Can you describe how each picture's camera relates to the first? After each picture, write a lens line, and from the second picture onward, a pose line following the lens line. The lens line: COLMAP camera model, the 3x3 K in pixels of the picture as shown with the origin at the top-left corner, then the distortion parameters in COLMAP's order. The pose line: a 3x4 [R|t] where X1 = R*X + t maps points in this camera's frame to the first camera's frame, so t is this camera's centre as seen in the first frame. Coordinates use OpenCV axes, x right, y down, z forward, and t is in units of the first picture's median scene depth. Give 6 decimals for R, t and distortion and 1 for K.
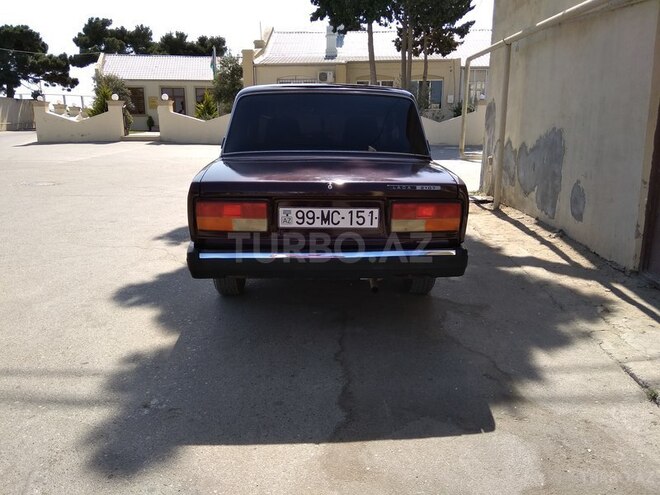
lens RADIAL K [[524.1, 0, 326.9], [0, 524.1, 247.9], [0, 0, 1]] dist [-0.011872, -0.014284]
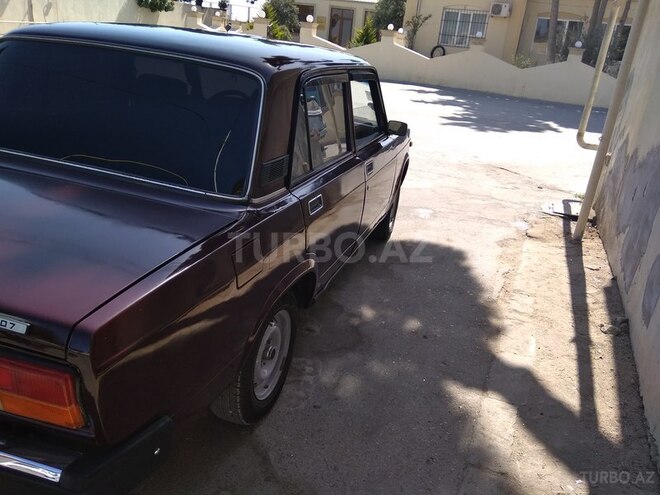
lens RADIAL K [[524.1, 0, 330.0], [0, 524.1, 248.5], [0, 0, 1]] dist [-0.011872, -0.014284]
pose [[0.937828, 0.205247, -0.279915, 0.069784], [-0.168079, 0.974118, 0.151138, -0.035659], [0.303691, -0.094694, 0.948053, 0.087169]]
